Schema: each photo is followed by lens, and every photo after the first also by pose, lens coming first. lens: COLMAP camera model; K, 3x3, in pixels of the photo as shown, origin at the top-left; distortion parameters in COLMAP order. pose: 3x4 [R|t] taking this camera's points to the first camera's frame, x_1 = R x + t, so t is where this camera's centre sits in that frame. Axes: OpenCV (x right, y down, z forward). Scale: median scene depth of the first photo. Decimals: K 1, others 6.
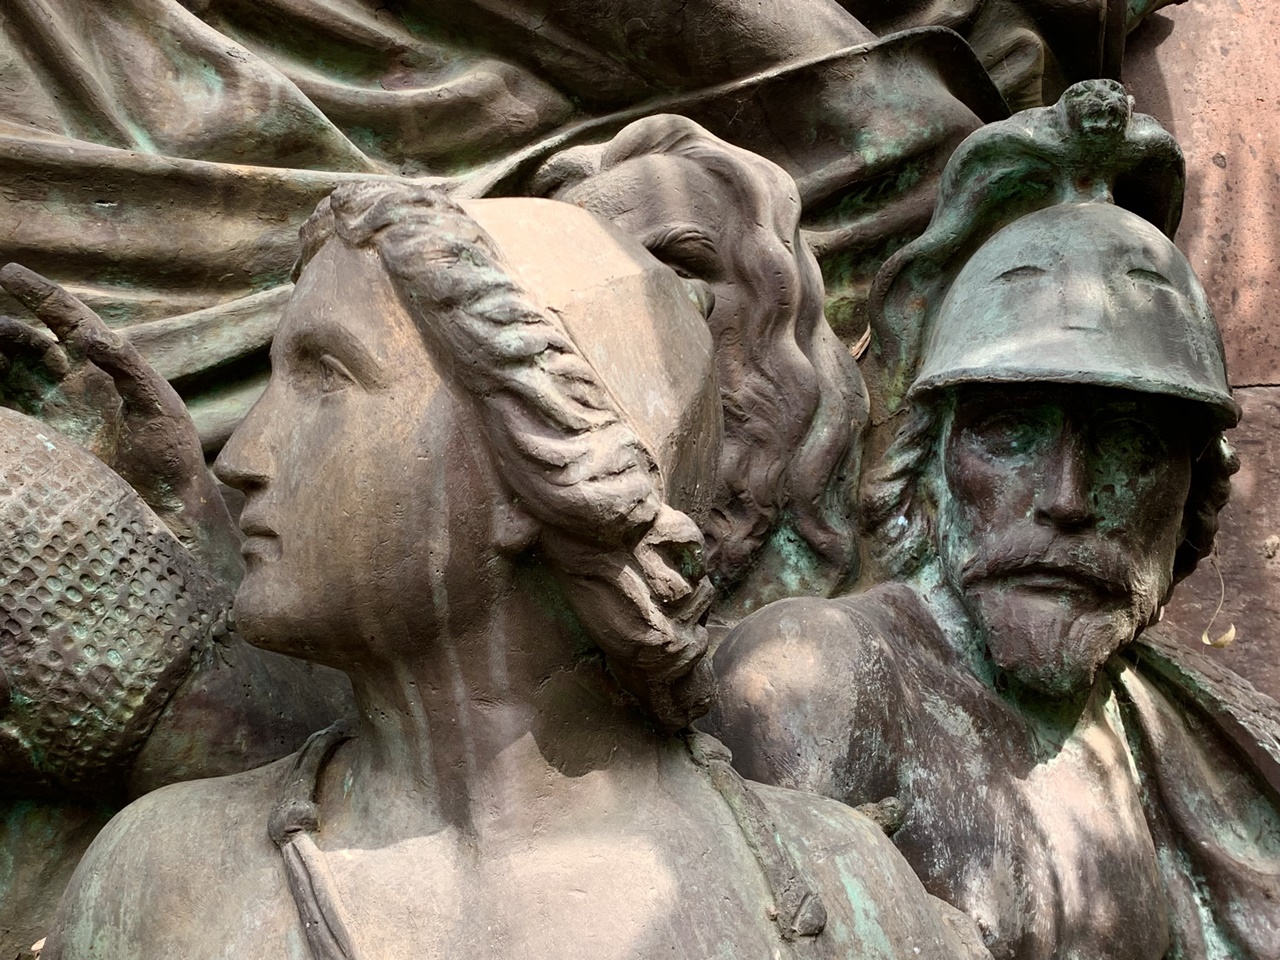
lens RADIAL K [[1681.7, 0, 640.0], [0, 1681.7, 480.0], [0, 0, 1]] dist [0.210485, -0.774525]
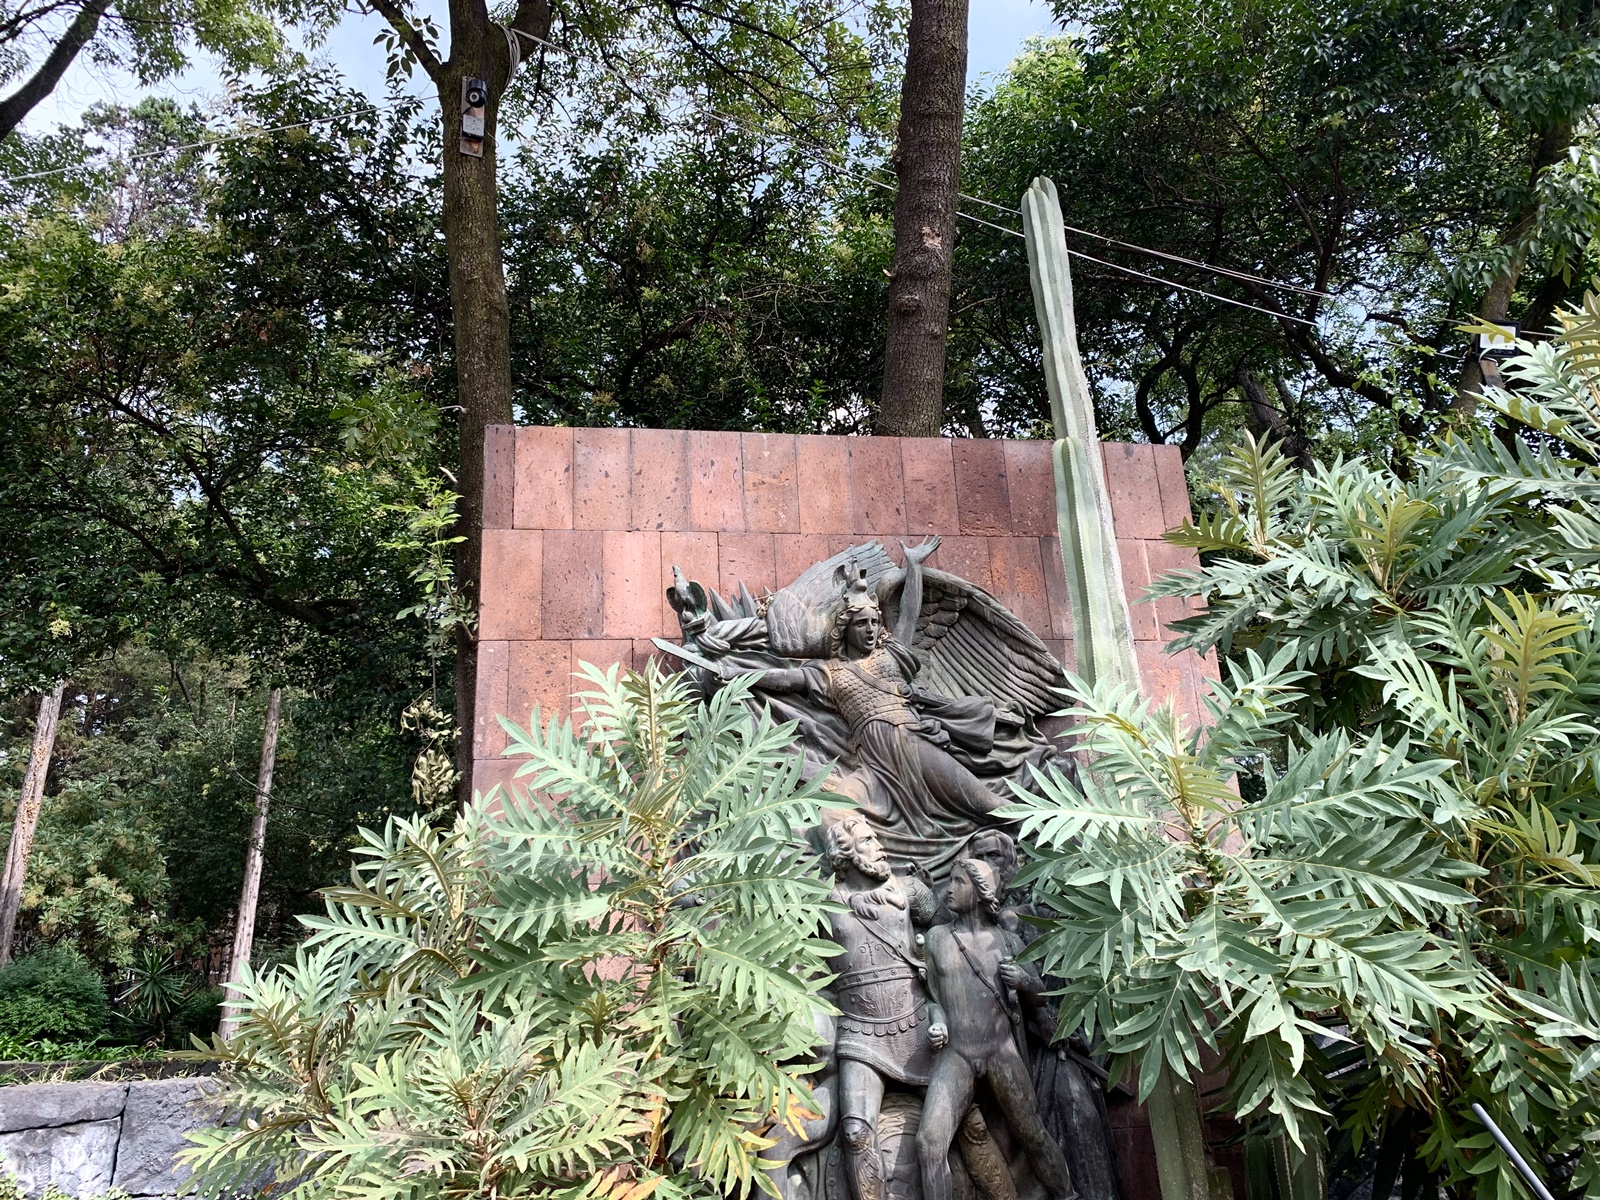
lens RADIAL K [[1195.1, 0, 800.0], [0, 1195.1, 600.0], [0, 0, 1]] dist [0.071011, -0.001758]
pose [[0.991850, 0.031105, -0.123557, -0.250438], [-0.047714, 0.989854, -0.133836, -0.596094], [0.118140, 0.138641, 0.983271, -5.214062]]
